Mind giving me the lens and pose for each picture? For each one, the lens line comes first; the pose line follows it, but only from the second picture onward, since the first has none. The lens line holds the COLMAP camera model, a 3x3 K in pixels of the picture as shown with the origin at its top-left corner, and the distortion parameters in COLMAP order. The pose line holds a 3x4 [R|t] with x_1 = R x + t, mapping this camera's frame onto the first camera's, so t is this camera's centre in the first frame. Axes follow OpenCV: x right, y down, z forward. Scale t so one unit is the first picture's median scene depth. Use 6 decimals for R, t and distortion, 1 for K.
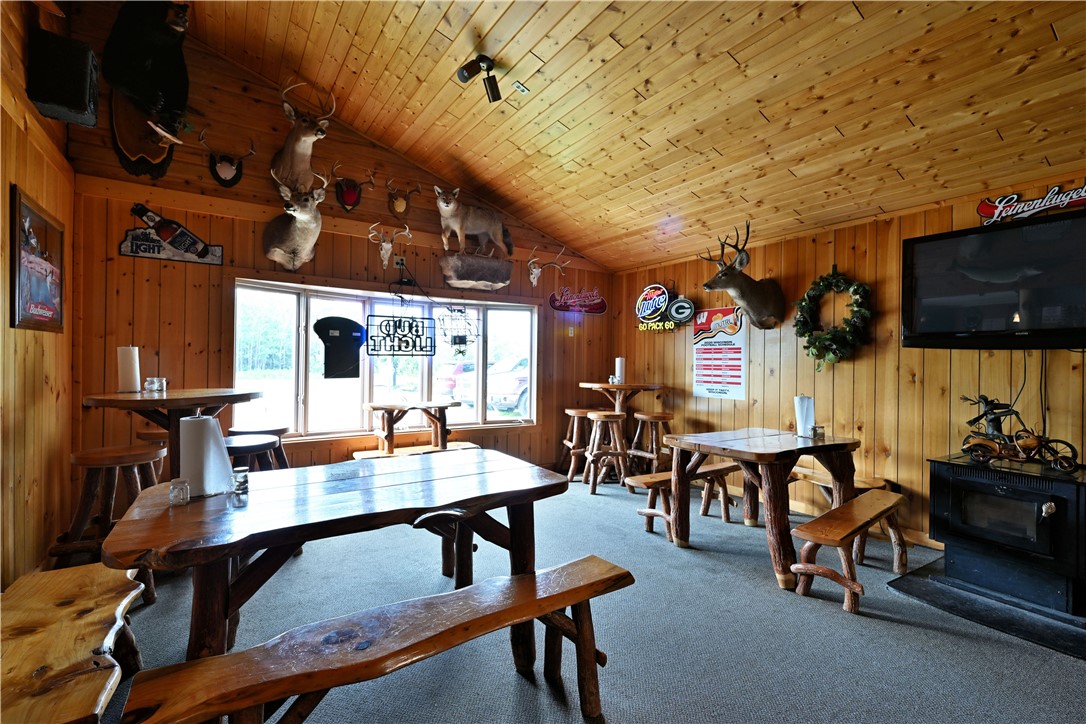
lens RADIAL K [[486.3, 0, 539.5], [0, 486.3, 358.8], [0, 0, 1]] dist [0.010521, -0.000152]
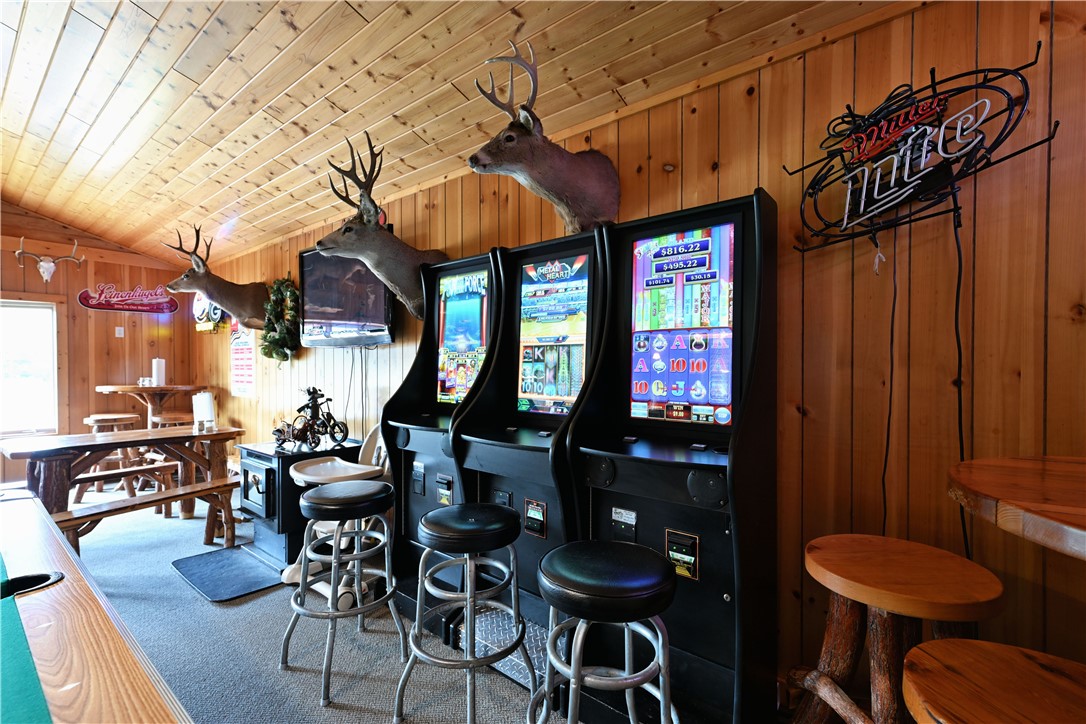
lens RADIAL K [[476.5, 0, 540.1], [0, 476.5, 367.1], [0, 0, 1]] dist [0.010115, 0.000175]
pose [[0.951613, -0.019878, 0.306655, 0.706753], [0.014972, 0.999720, 0.018344, 0.009358], [-0.306934, -0.012865, 0.951644, -0.168896]]
